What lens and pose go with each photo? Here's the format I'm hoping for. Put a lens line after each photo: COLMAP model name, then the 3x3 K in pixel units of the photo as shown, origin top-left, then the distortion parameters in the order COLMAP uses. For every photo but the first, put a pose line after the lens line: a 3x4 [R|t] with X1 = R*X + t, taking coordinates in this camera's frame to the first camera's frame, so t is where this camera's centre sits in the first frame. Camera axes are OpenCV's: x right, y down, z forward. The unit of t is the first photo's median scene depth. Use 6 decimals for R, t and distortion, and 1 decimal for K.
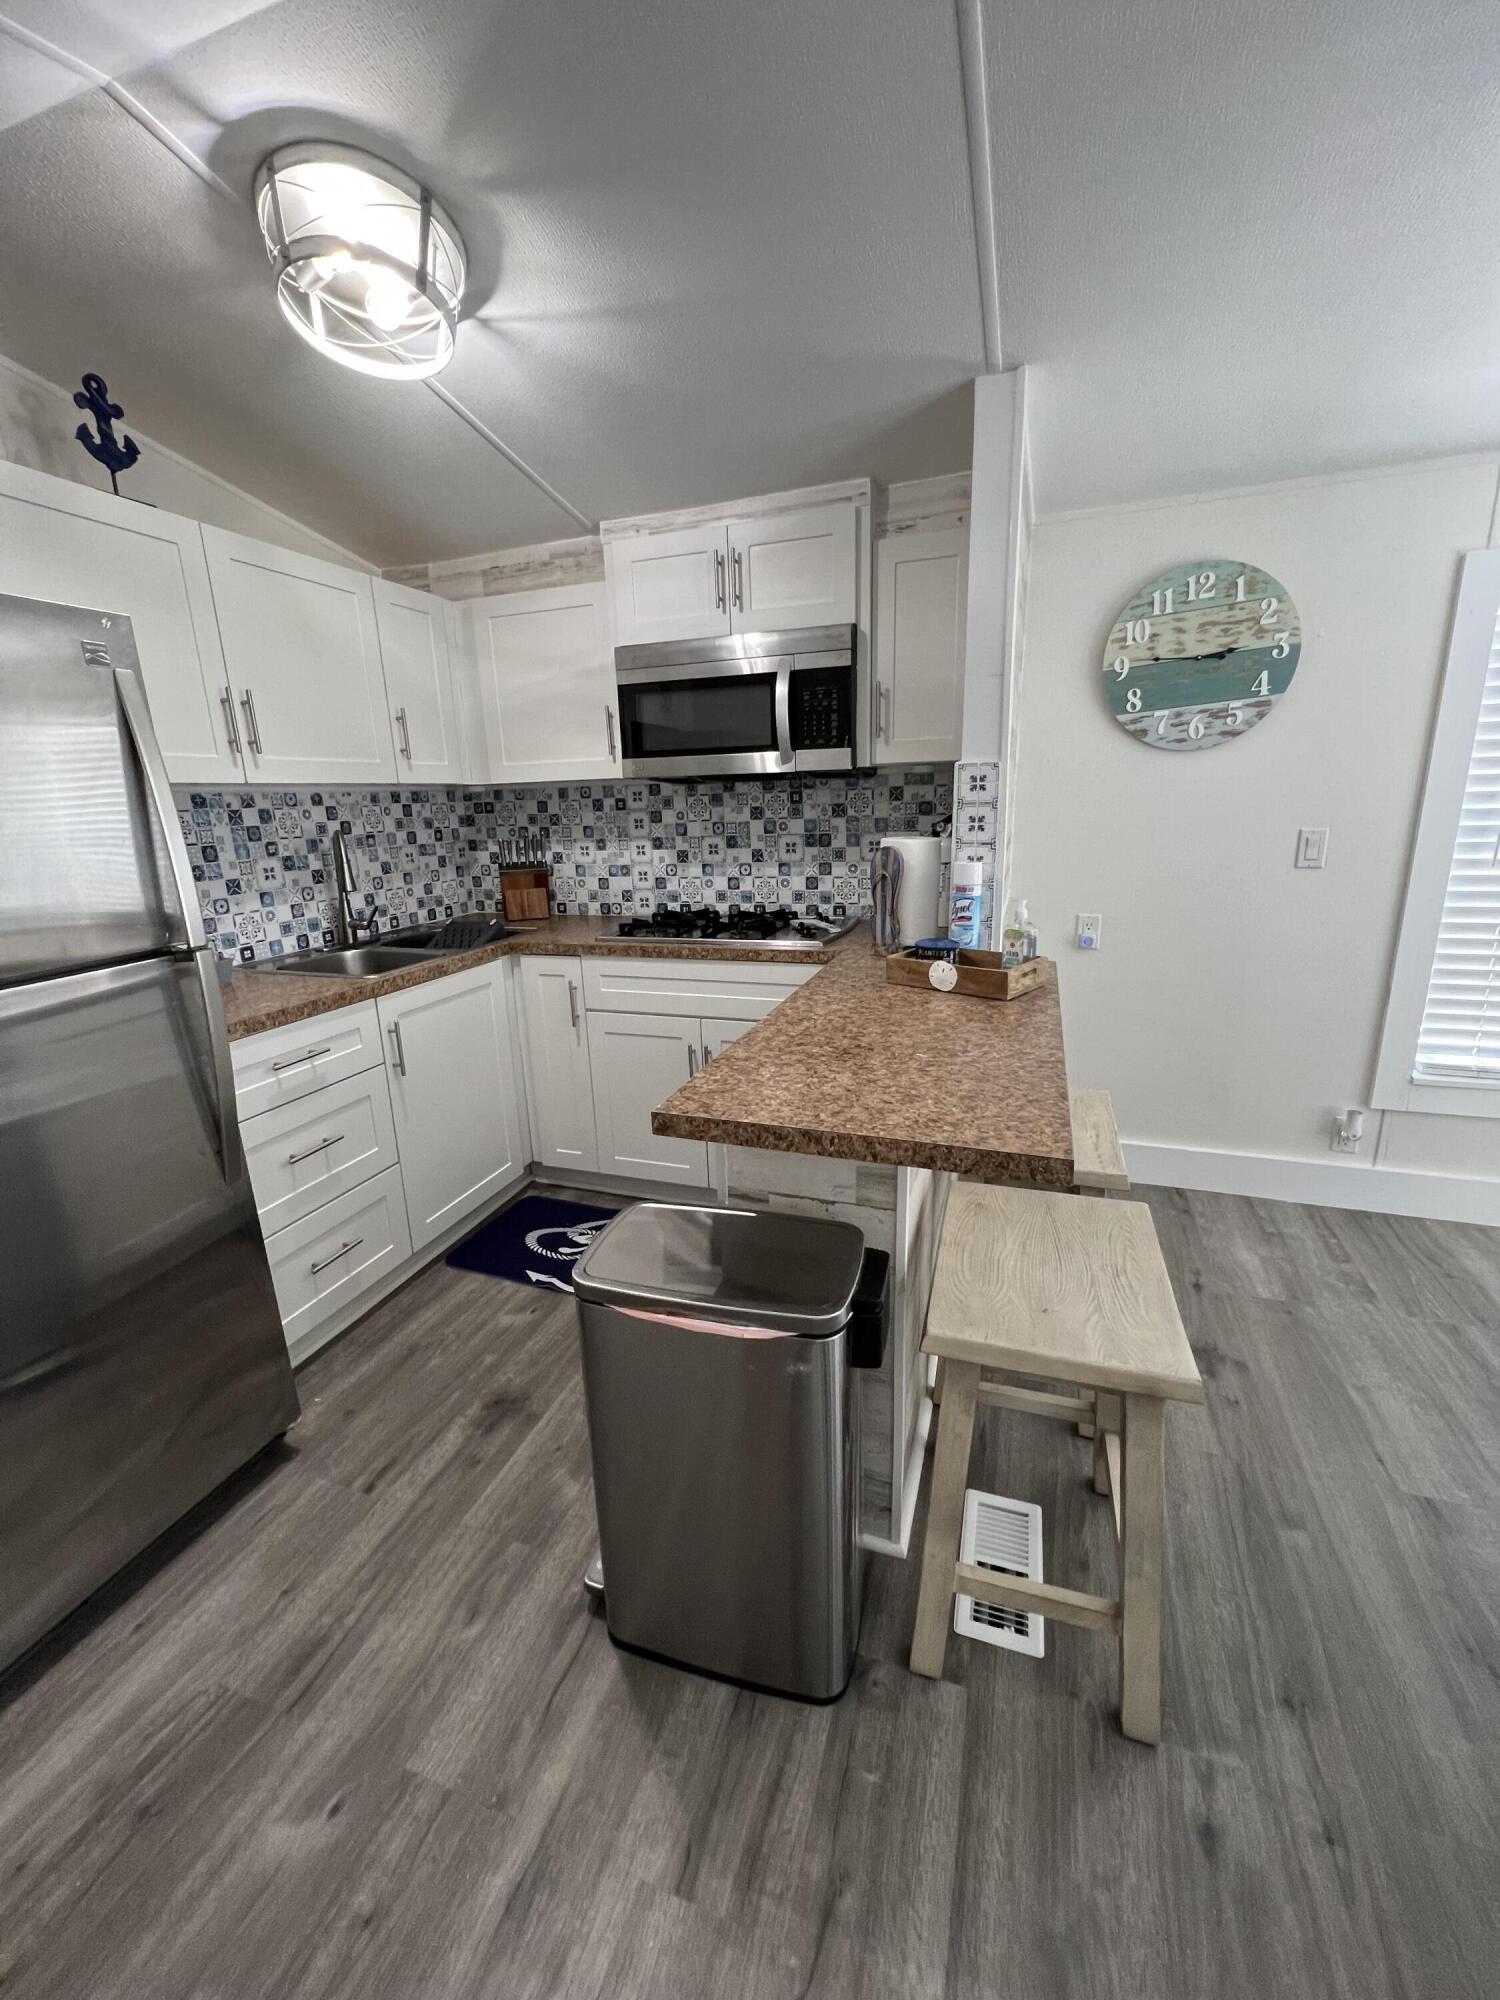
lens RADIAL K [[799.1, 0, 750.1], [0, 799.1, 1000.2], [0, 0, 1]] dist [-0.001446, -0.000023]
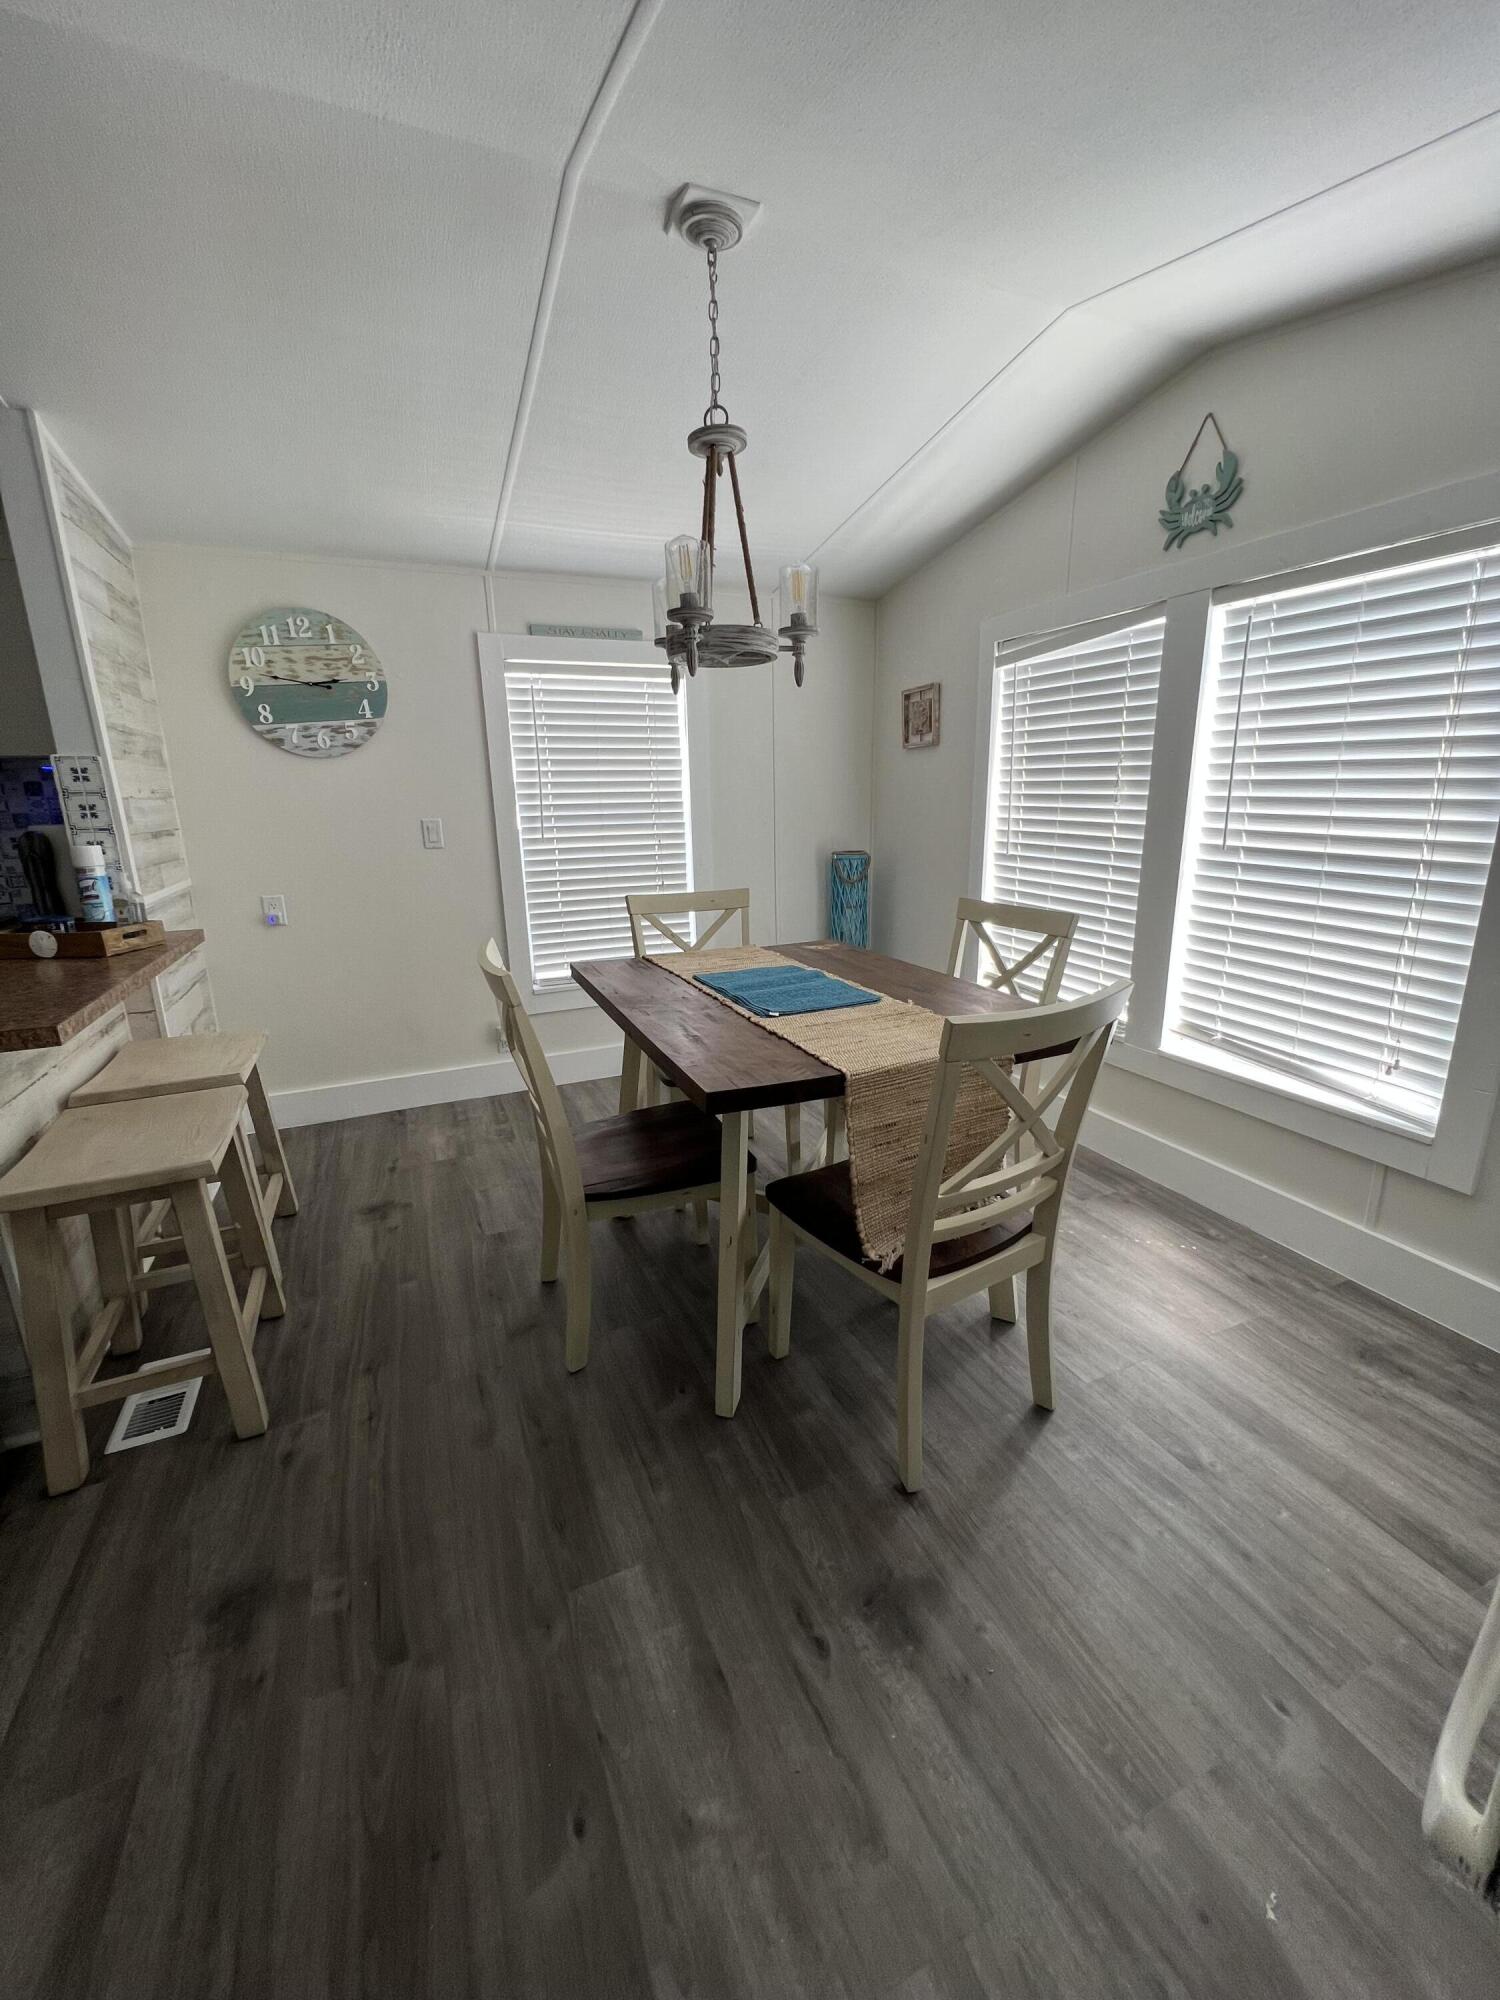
lens RADIAL K [[799.1, 0, 753.0], [0, 799.1, 999.0], [0, 0, 1]] dist [-0.001446, -0.000023]
pose [[0.728449, -0.153239, 0.667742, 0.155879], [0.170323, 0.984570, 0.040140, 0.129104], [-0.663590, 0.084492, 0.743310, -0.358909]]
